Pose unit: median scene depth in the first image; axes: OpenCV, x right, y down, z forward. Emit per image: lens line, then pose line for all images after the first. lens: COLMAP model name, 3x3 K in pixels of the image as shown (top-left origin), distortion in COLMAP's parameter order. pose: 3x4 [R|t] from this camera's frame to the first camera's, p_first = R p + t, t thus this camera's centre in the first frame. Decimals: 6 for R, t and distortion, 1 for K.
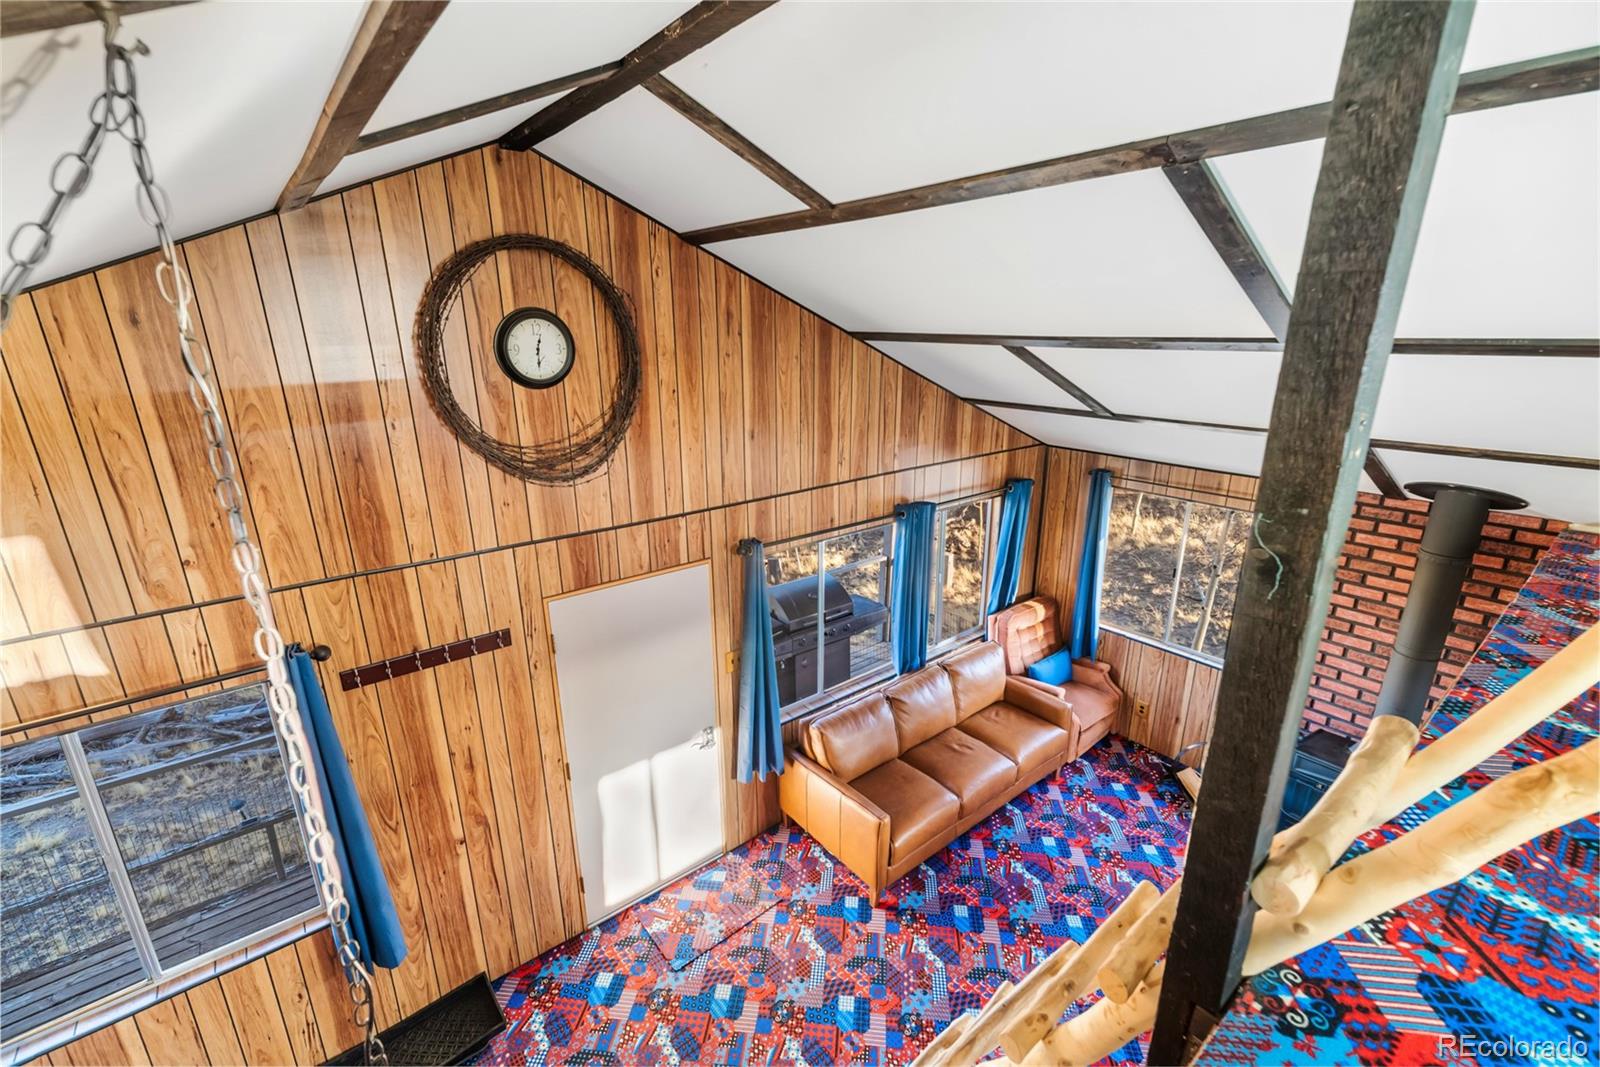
lens RADIAL K [[687.9, 0, 803.0], [0, 687.9, 536.8], [0, 0, 1]] dist [0.008137, 0.000276]
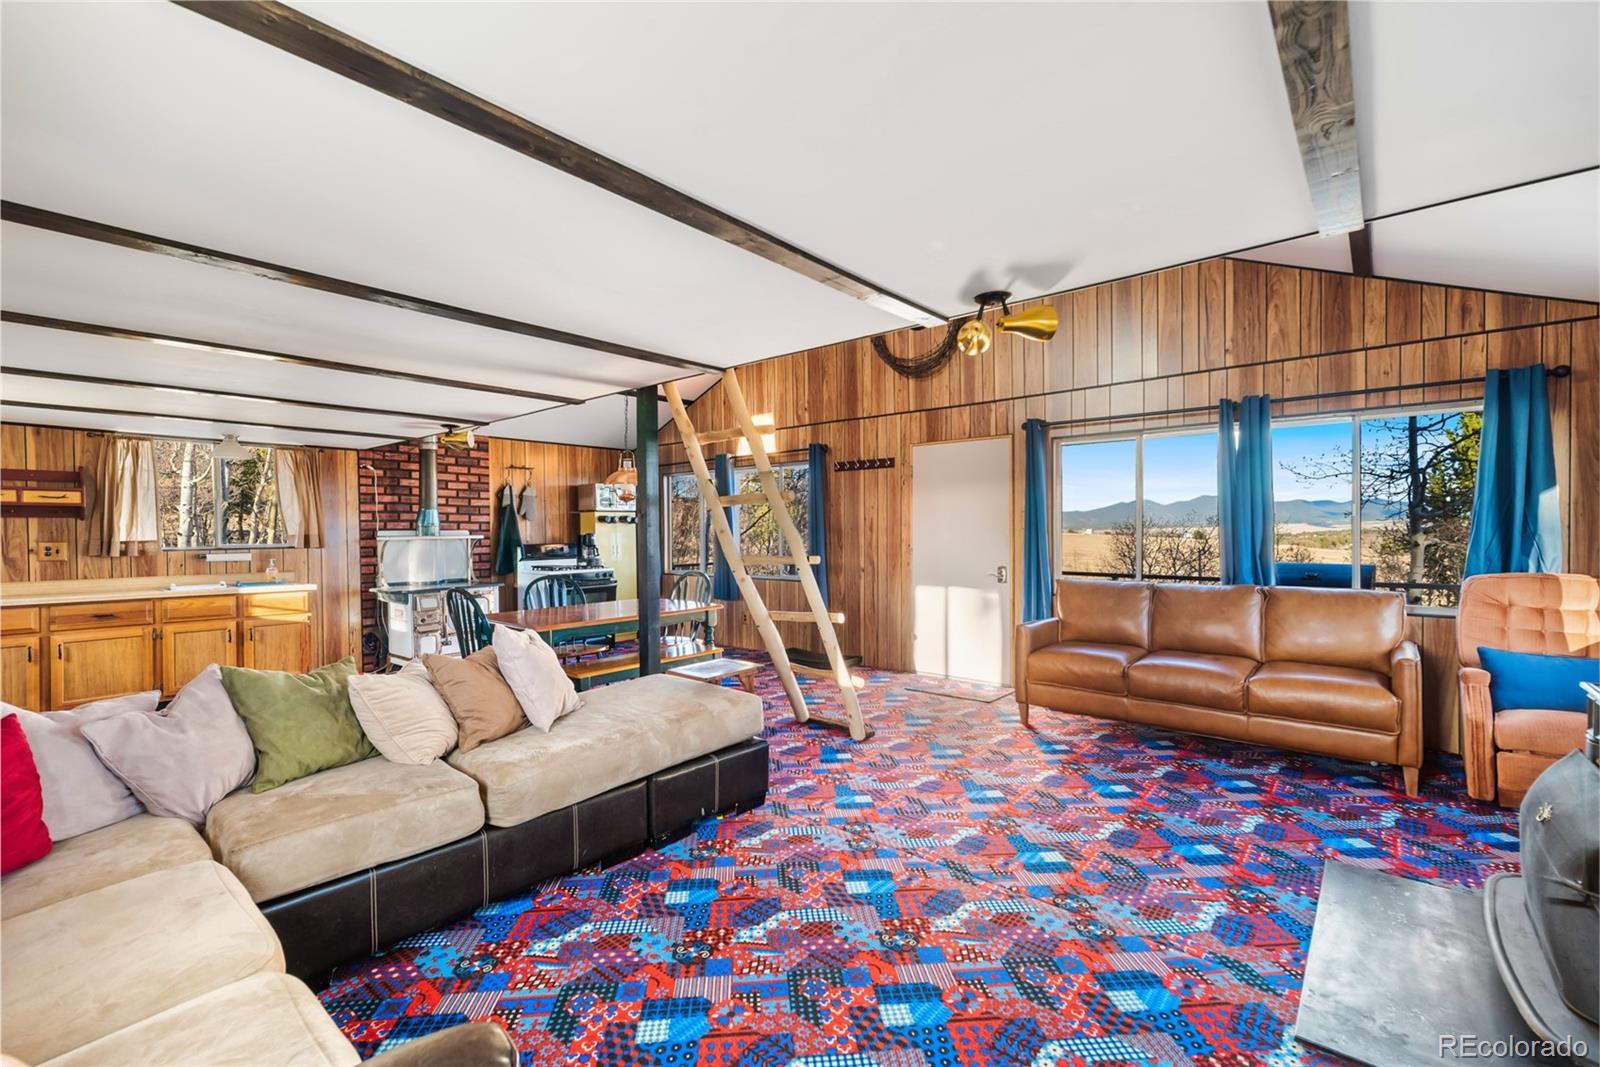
lens RADIAL K [[687.9, 0, 803.0], [0, 687.9, 536.8], [0, 0, 1]] dist [0.008137, 0.000276]
pose [[0.193581, 0.013879, -0.980986, 1.294901], [-0.286278, 0.957184, -0.042949, 0.460336], [0.938388, 0.289149, 0.189266, 0.430148]]
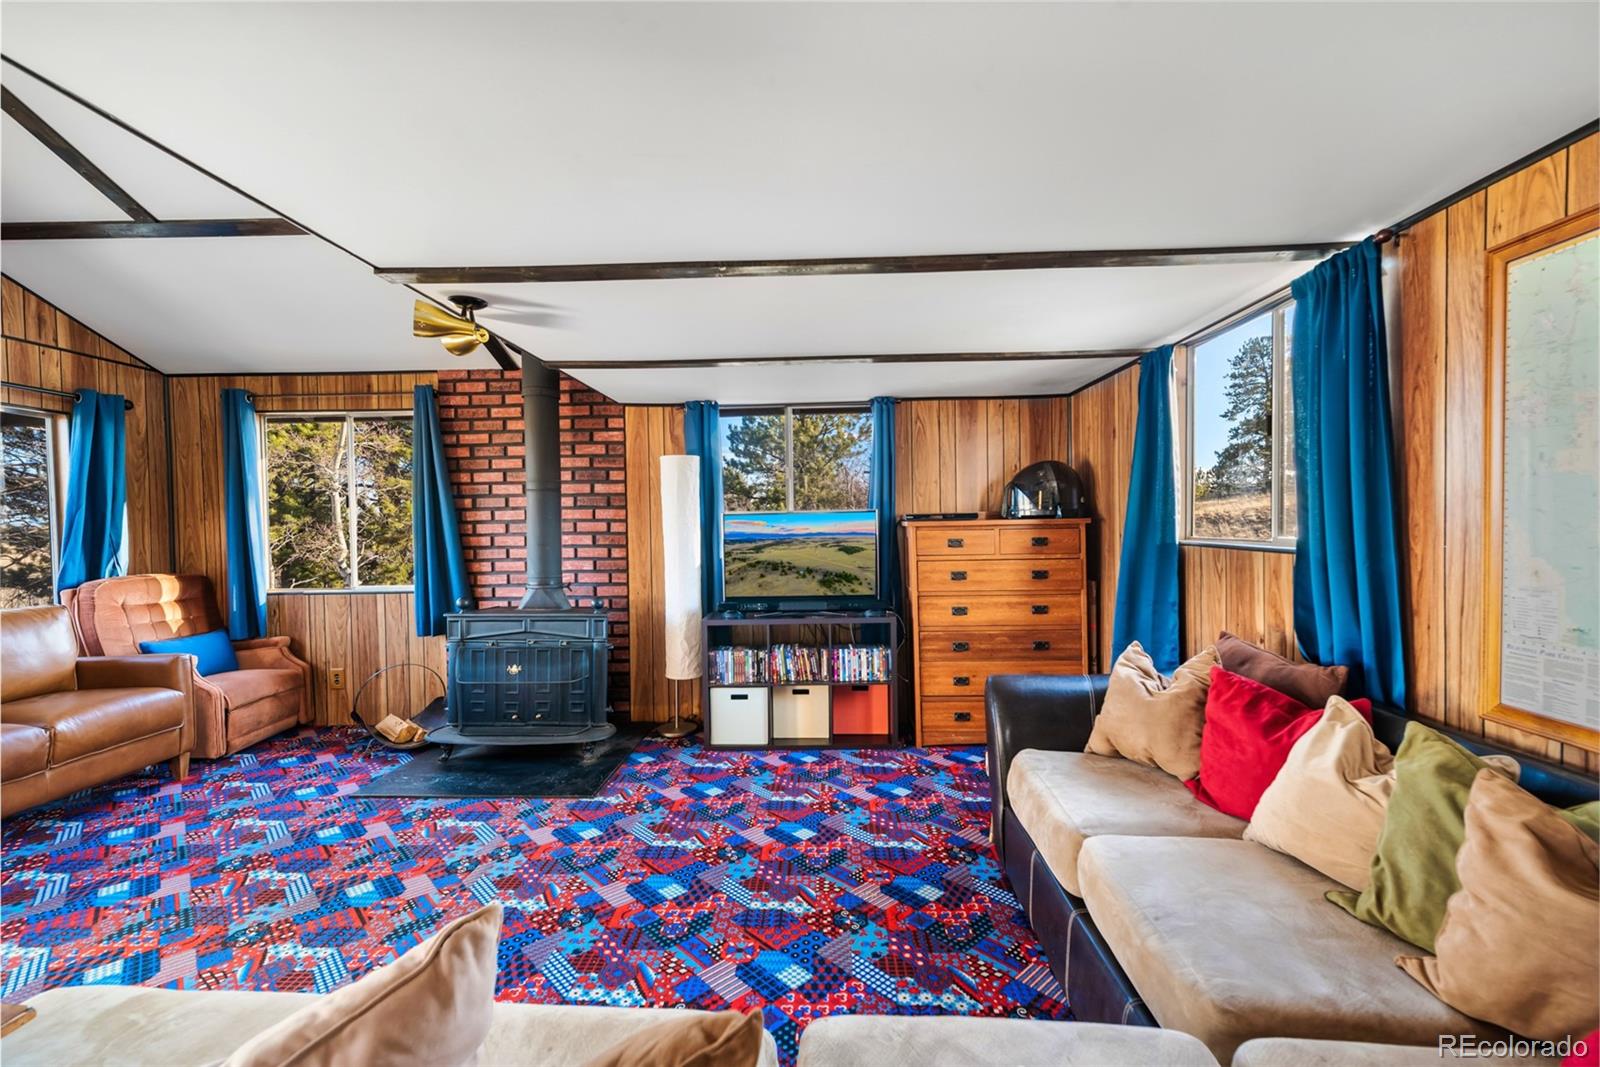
lens RADIAL K [[687.9, 0, 803.0], [0, 687.9, 536.8], [0, 0, 1]] dist [0.008137, 0.000276]
pose [[0.651271, -0.021196, 0.758549, 0.370066], [0.238596, 0.954633, -0.178177, 0.578623], [-0.720360, 0.297029, 0.626782, 0.066412]]
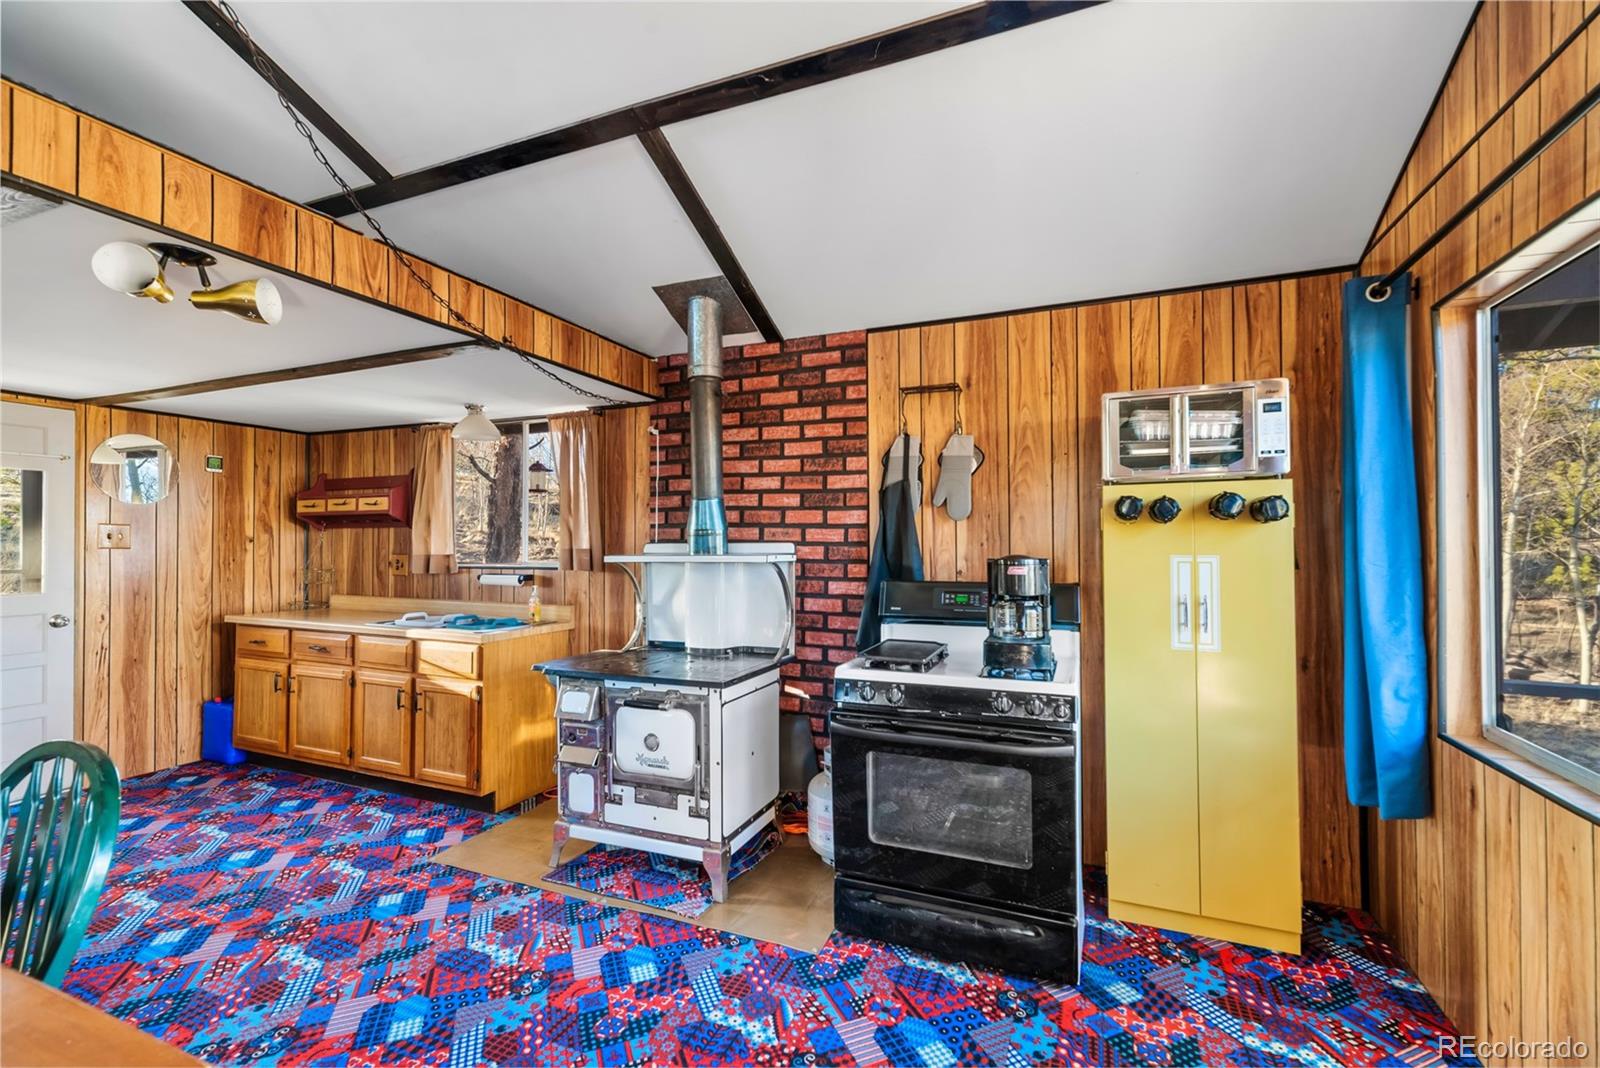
lens RADIAL K [[690.6, 0, 803.3], [0, 690.6, 535.7], [0, 0, 1]] dist [0.008057, 0.000336]
pose [[-0.879683, -0.000167, -0.475560, -0.411419], [-0.136821, 0.957808, 0.252752, 0.394501], [0.455453, 0.287408, -0.842591, 0.656911]]
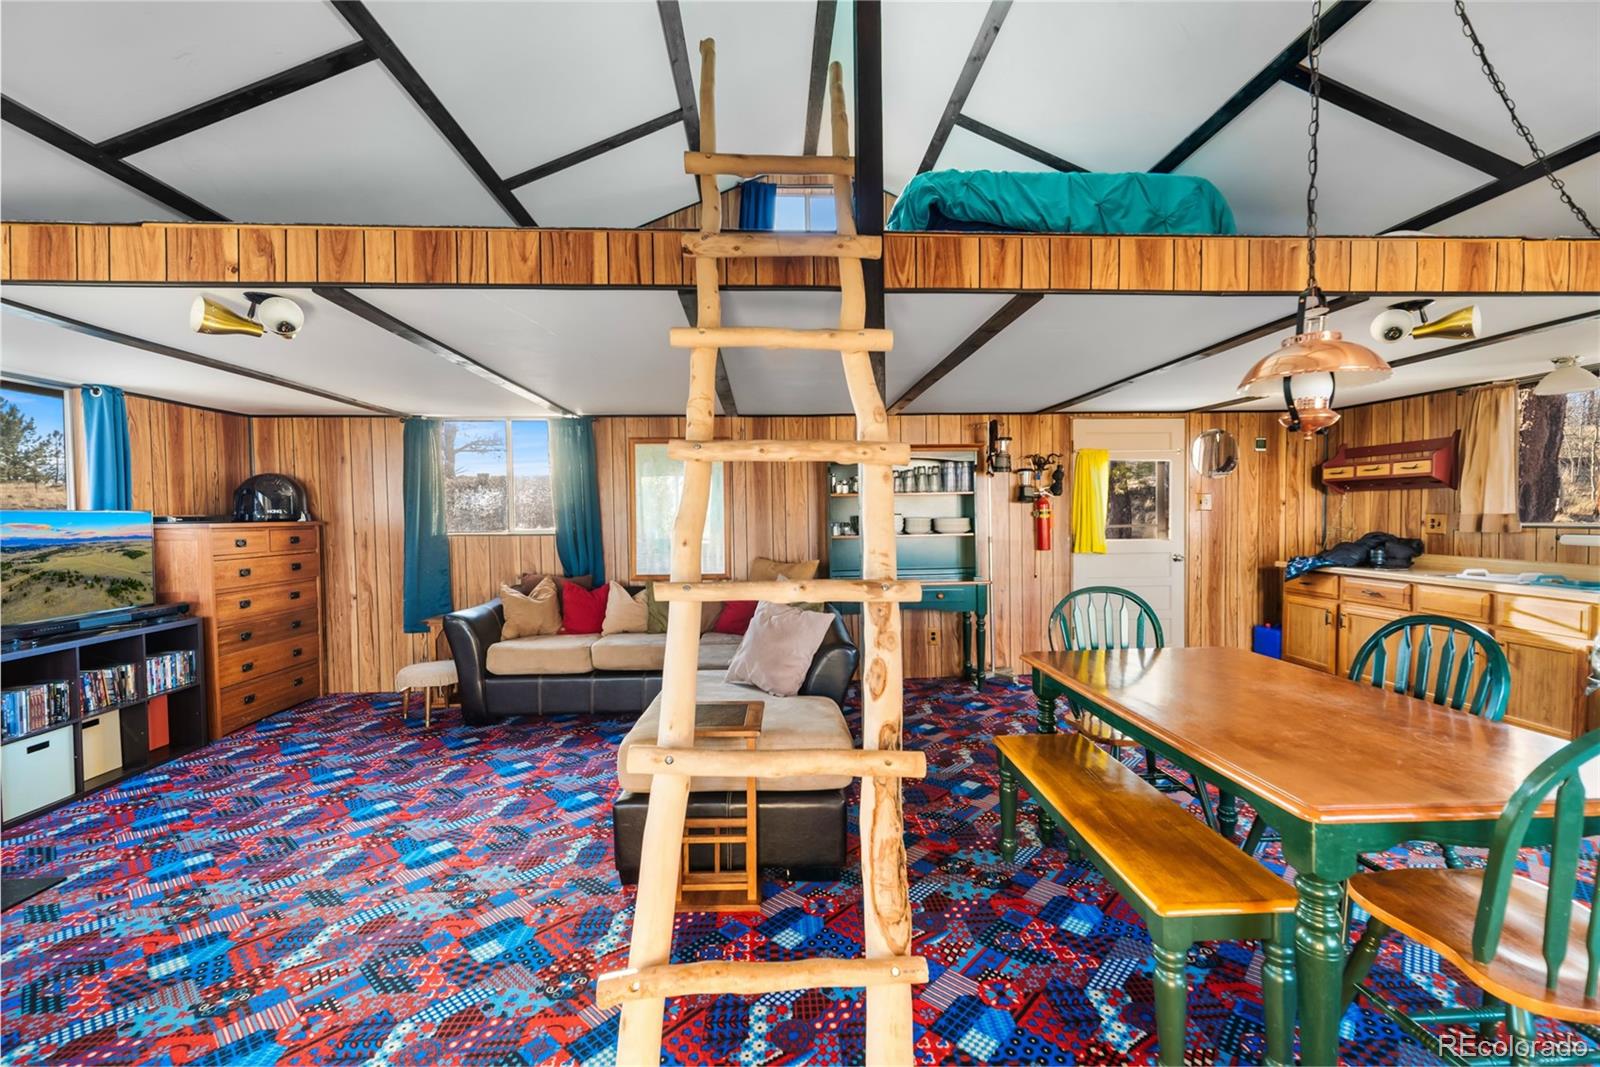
lens RADIAL K [[687.9, 0, 803.0], [0, 687.9, 536.8], [0, 0, 1]] dist [0.008137, 0.000276]
pose [[-0.812130, -0.004124, 0.583462, -0.156258], [0.190196, 0.943485, 0.271406, 0.296499], [-0.551607, 0.331389, -0.765448, 0.970171]]
